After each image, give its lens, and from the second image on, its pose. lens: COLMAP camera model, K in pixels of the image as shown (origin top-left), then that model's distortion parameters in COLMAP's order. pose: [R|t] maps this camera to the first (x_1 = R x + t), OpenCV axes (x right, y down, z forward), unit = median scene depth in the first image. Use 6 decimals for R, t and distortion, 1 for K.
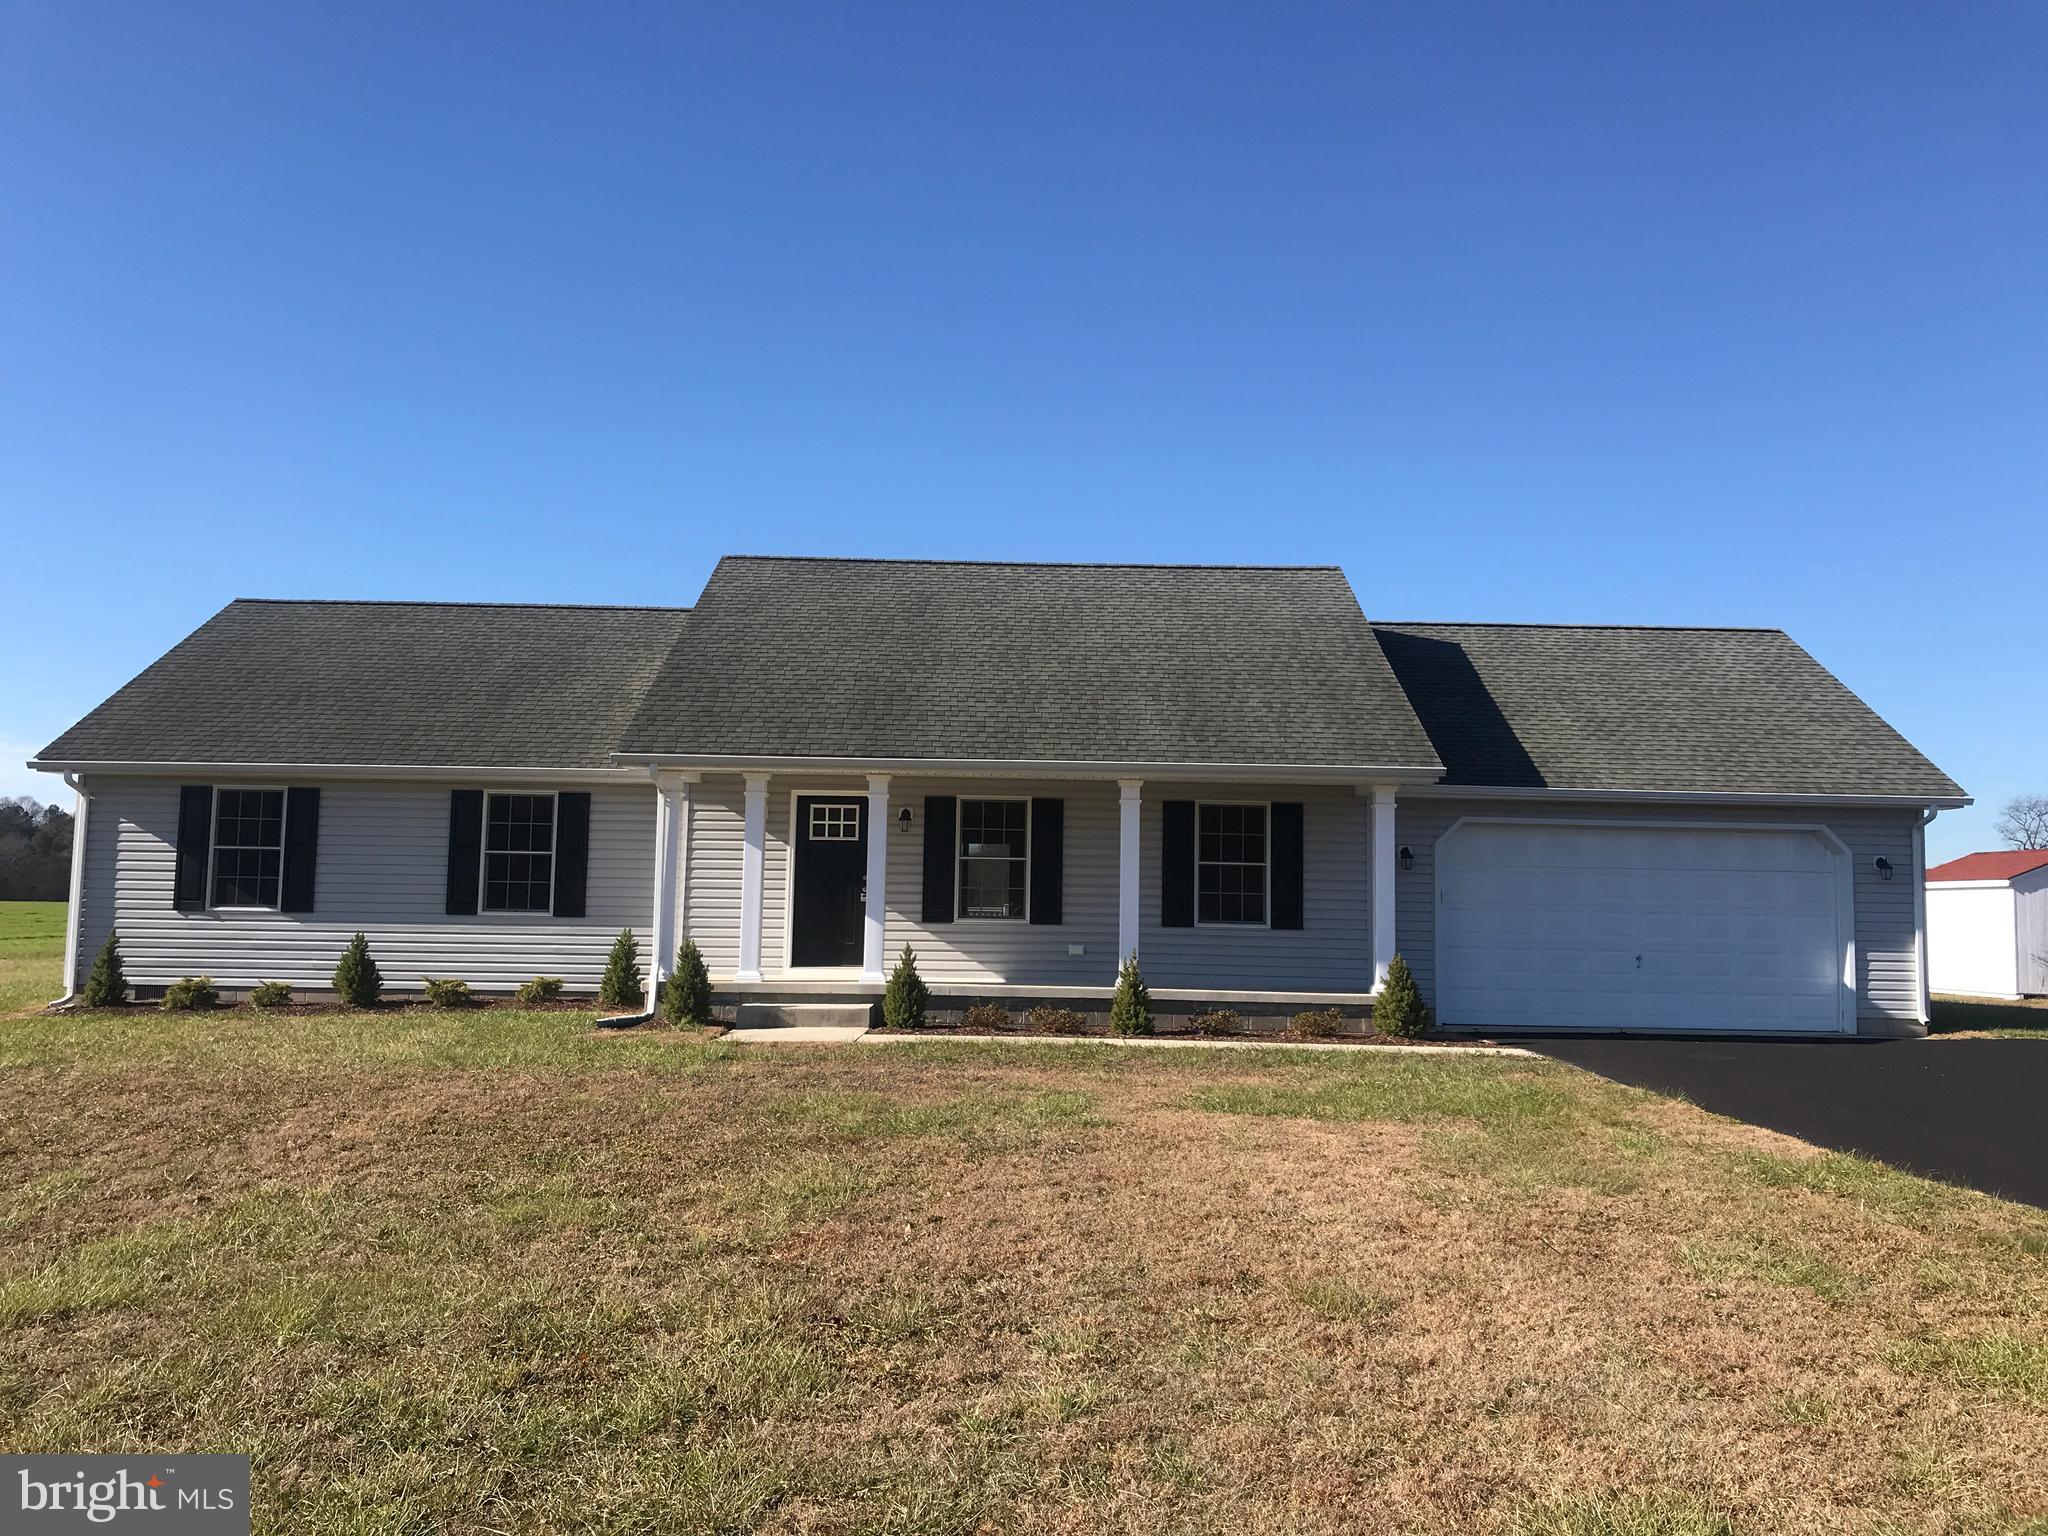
lens RADIAL K [[1700.8, 0, 1024.0], [0, 1700.8, 768.0], [0, 0, 1]] dist [0.030451, -0.003381]
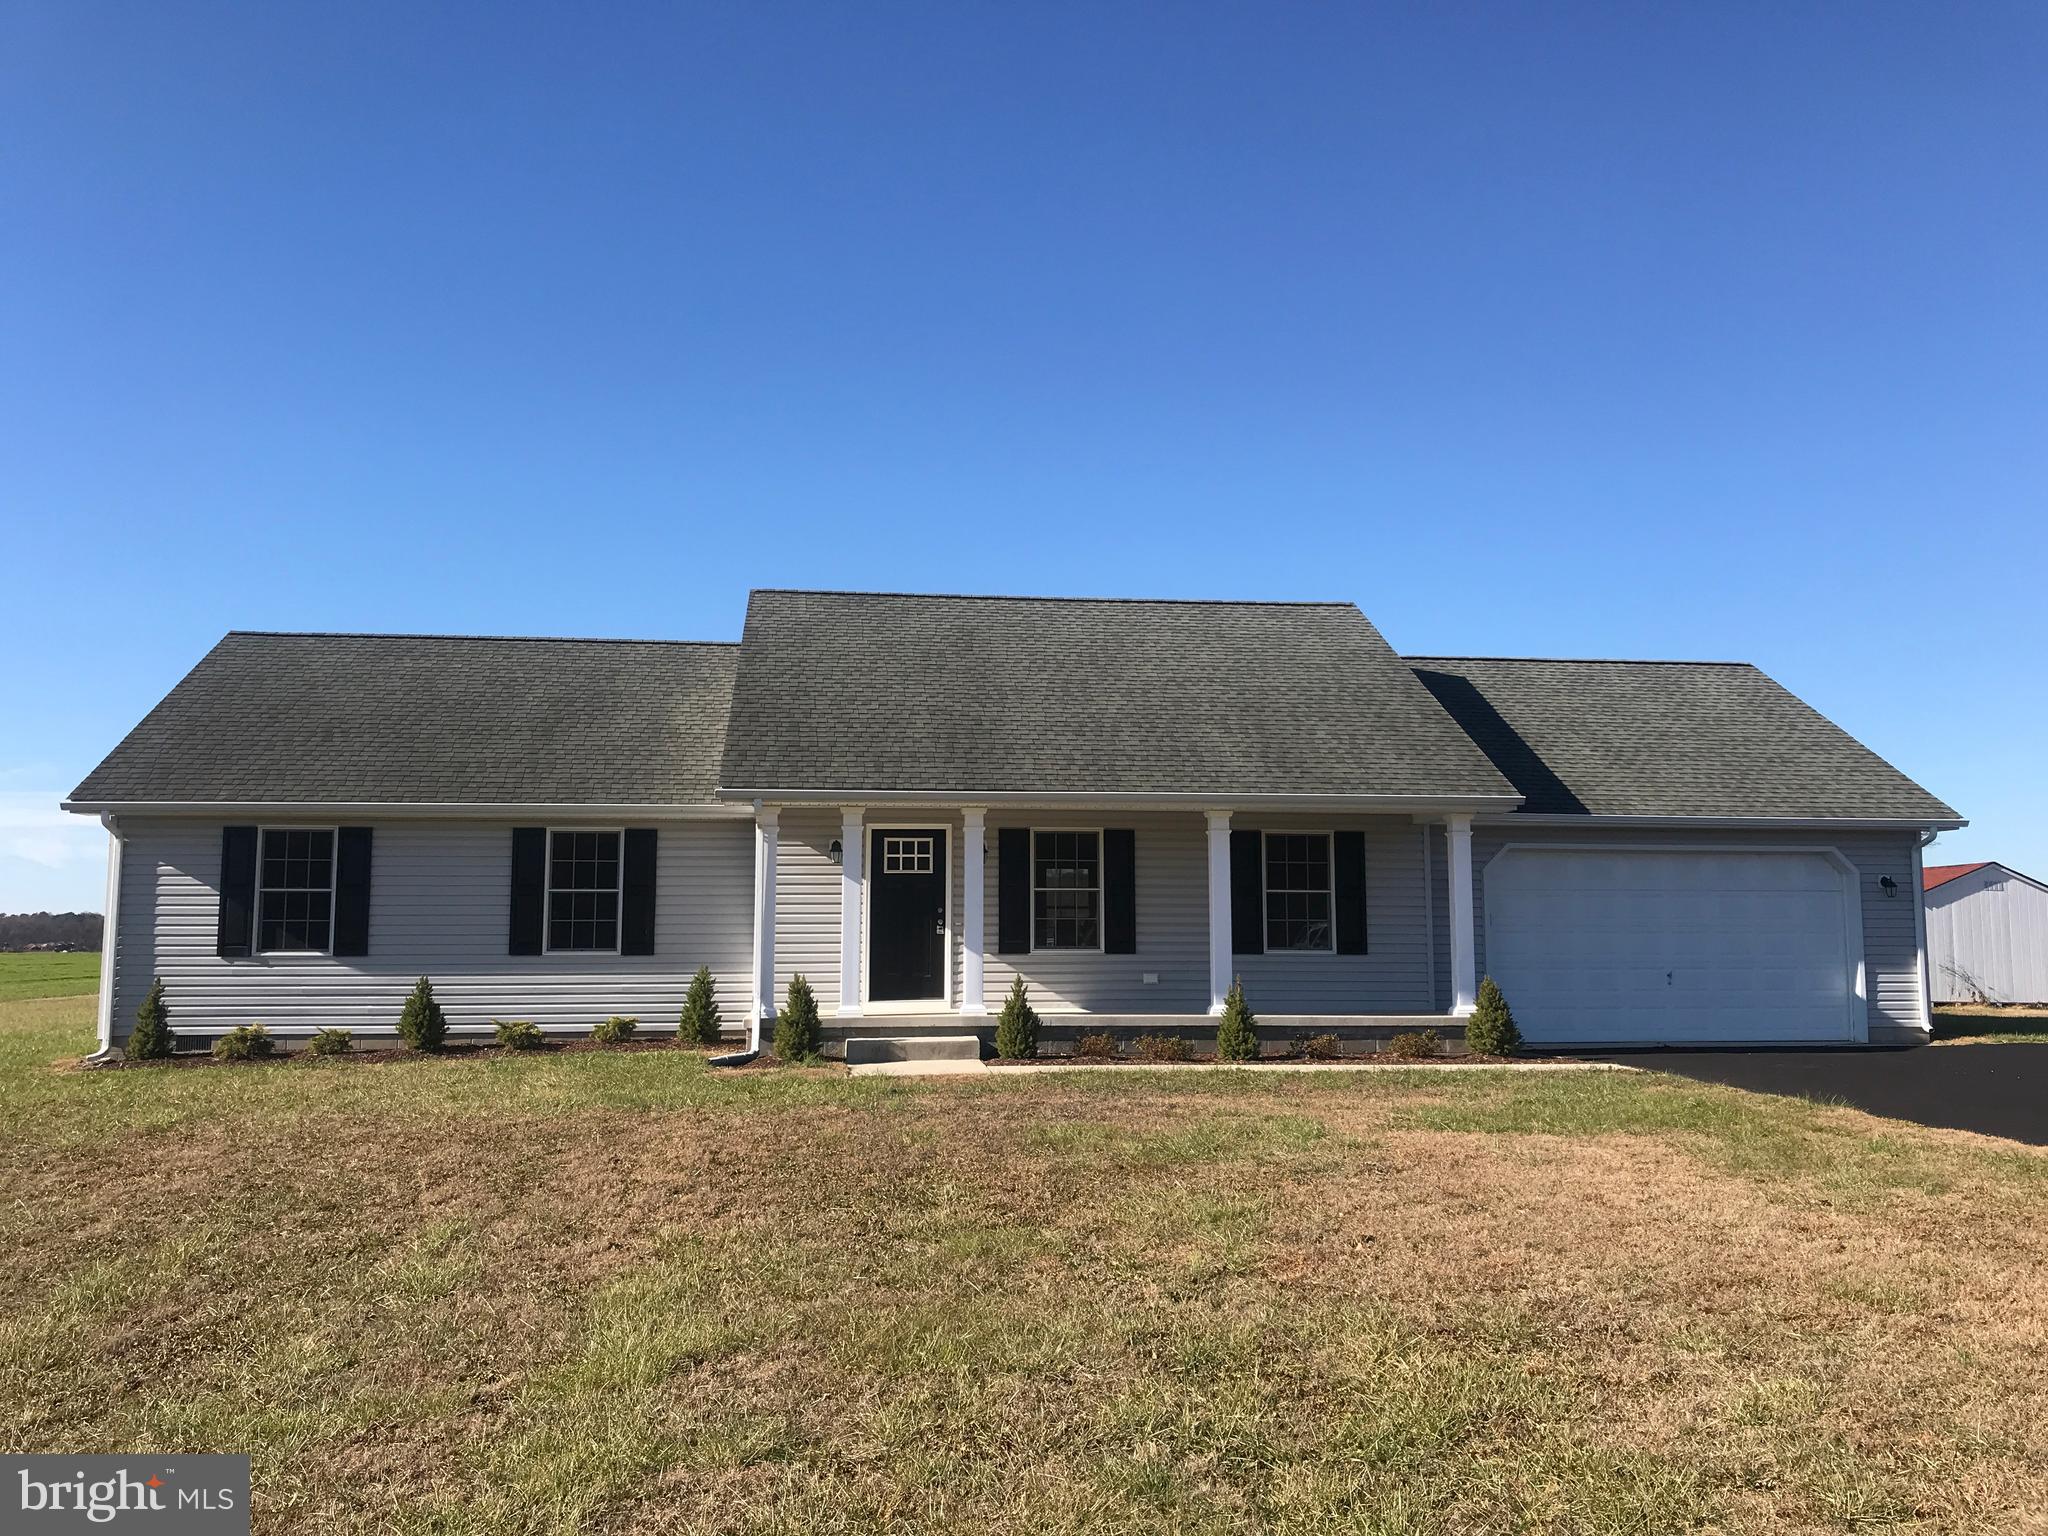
lens RADIAL K [[1684.7, 0, 1011.1], [0, 1684.7, 756.9], [0, 0, 1]] dist [0.032627, -0.003341]
pose [[0.993767, -0.006146, 0.111304, -0.161237], [0.008763, 0.999696, -0.023041, -0.002918], [-0.111129, 0.023873, 0.993519, 0.003852]]
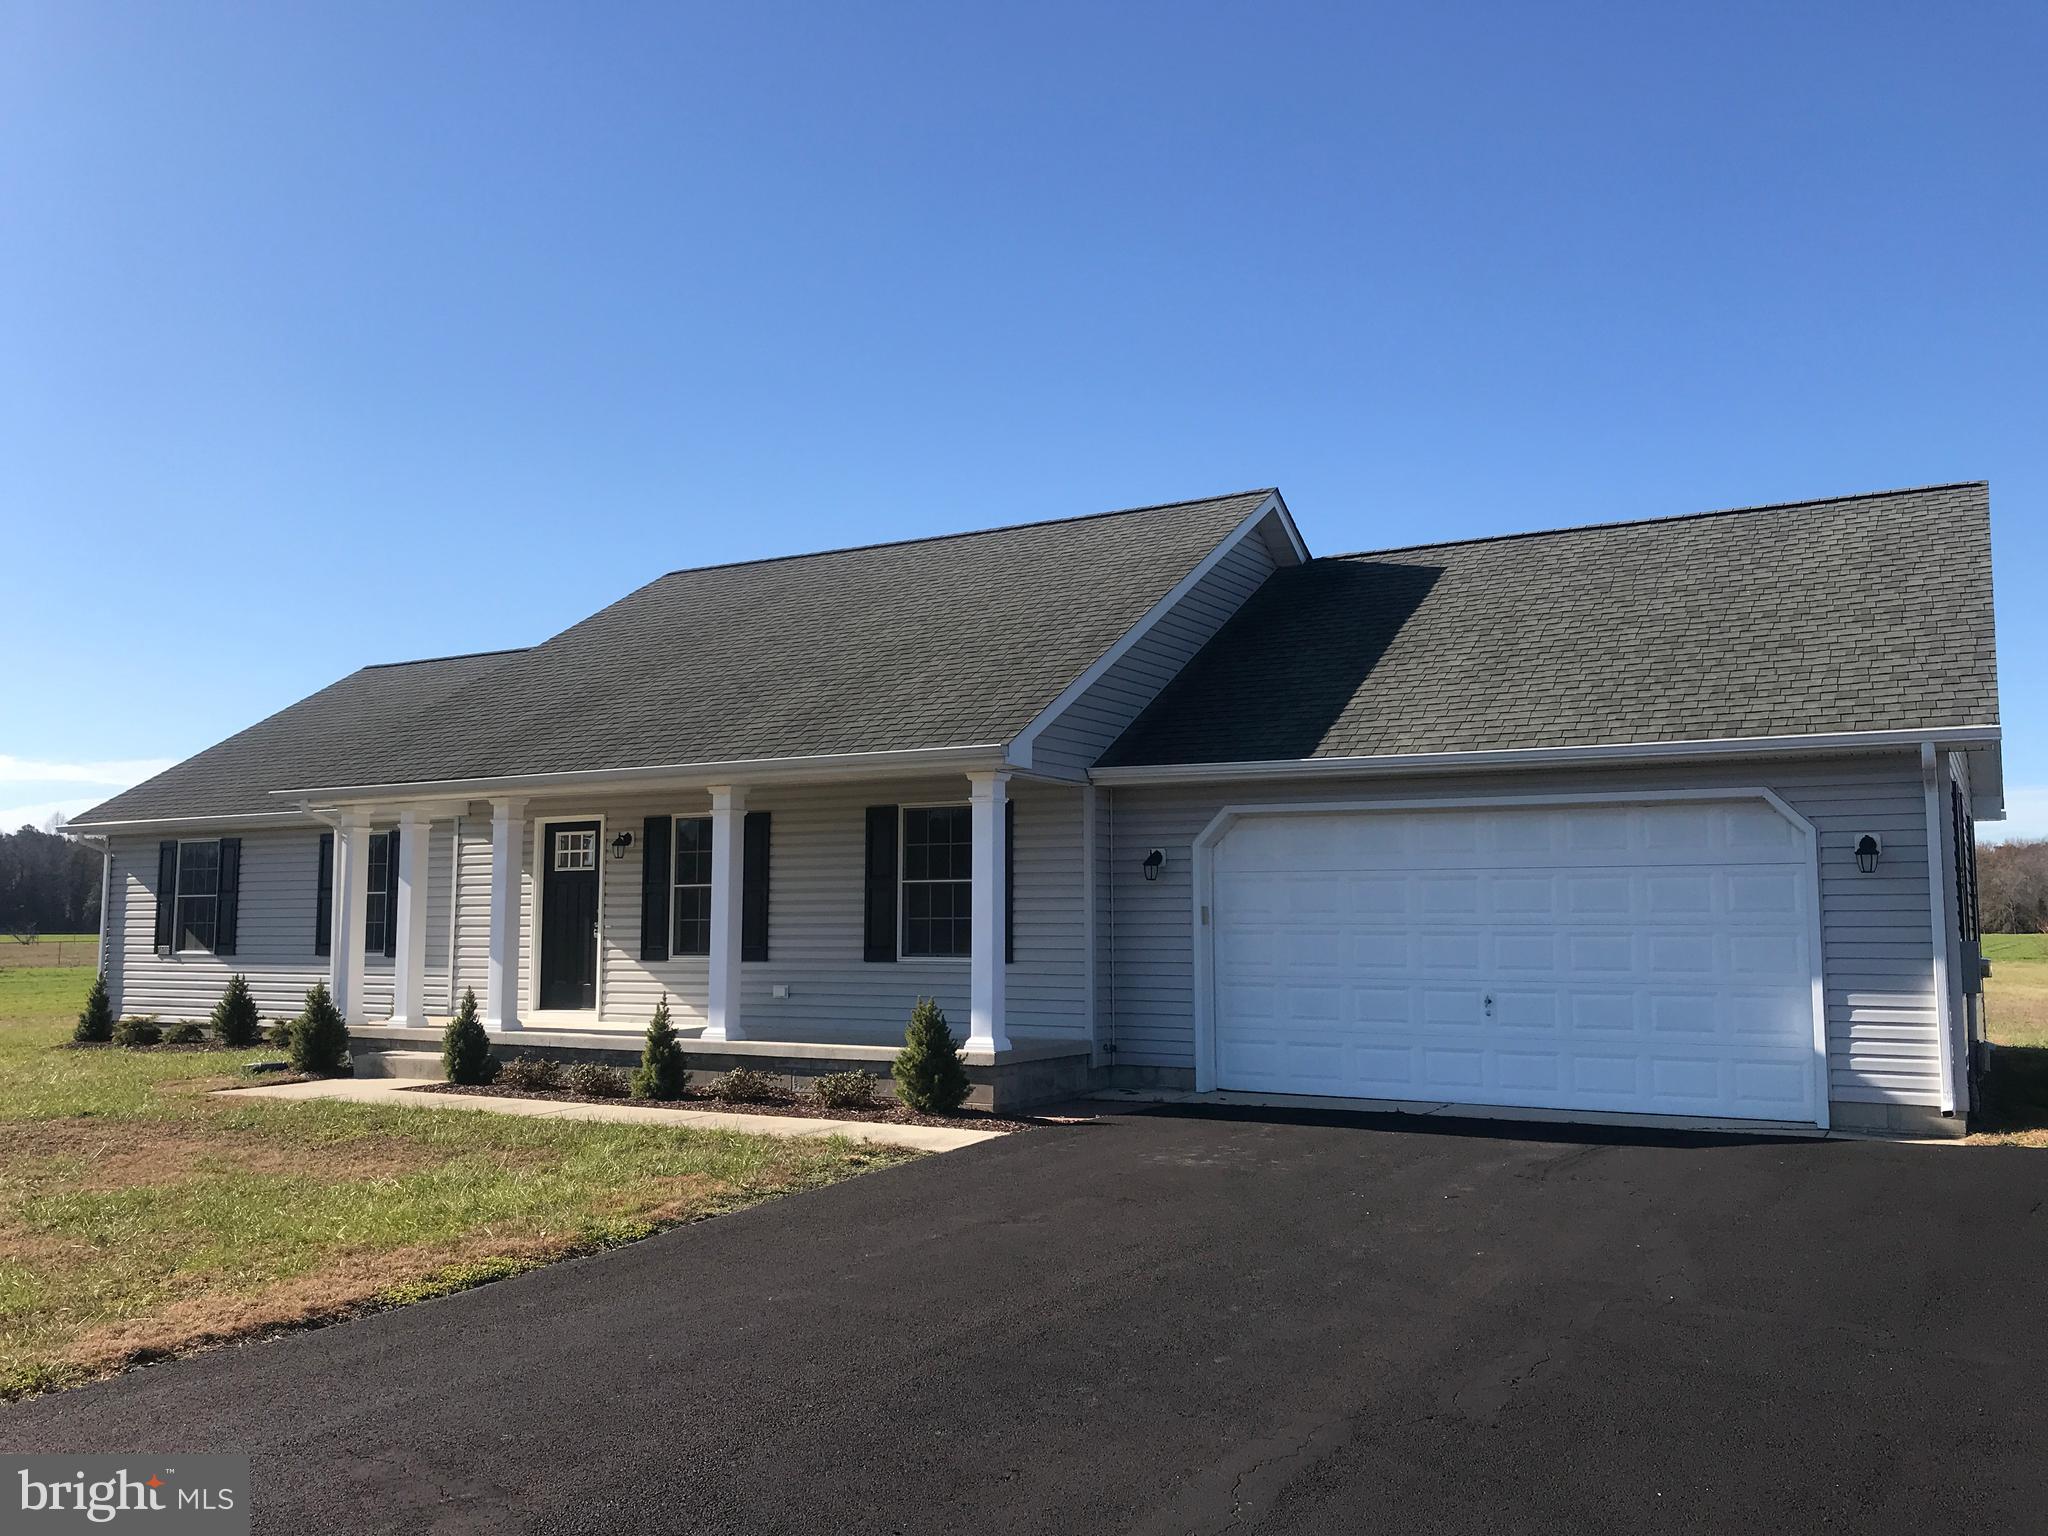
lens RADIAL K [[1653.0, 0, 1024.0], [0, 1653.0, 768.0], [0, 0, 1]] dist [0.004995, 0.004634]
pose [[0.866000, -0.066492, -0.495604, 0.536894], [0.063837, 0.997711, -0.022311, 0.022596], [0.495953, -0.012317, 0.868262, 0.349682]]
